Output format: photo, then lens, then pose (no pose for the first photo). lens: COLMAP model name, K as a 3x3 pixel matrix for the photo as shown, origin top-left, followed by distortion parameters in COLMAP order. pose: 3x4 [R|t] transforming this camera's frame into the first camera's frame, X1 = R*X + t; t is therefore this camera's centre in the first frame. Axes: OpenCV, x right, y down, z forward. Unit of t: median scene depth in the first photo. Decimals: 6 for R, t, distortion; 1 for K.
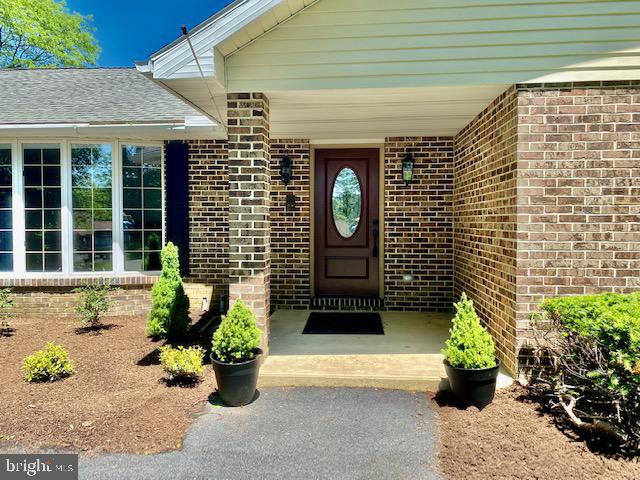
lens RADIAL K [[521.8, 0, 320.0], [0, 521.8, 240.0], [0, 0, 1]] dist [0.061360, -0.104665]
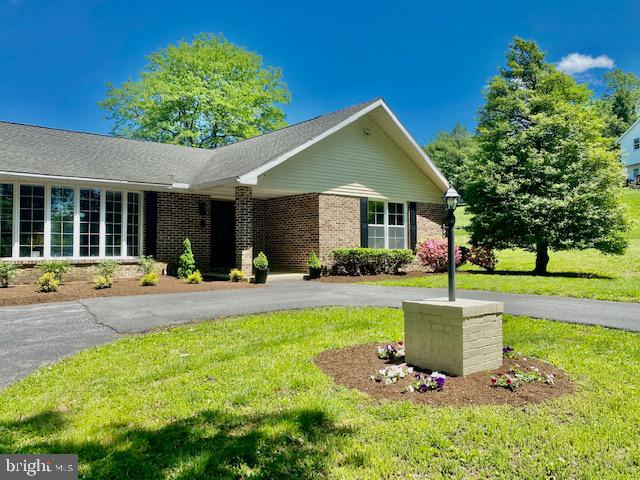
lens RADIAL K [[520.9, 0, 320.0], [0, 520.9, 240.0], [0, 0, 1]] dist [-0.001403, -0.368342]
pose [[0.678749, 0.012884, 0.734257, -2.196231], [0.035102, 0.998134, -0.049963, 0.204257], [-0.733531, 0.059686, 0.677030, -1.387422]]
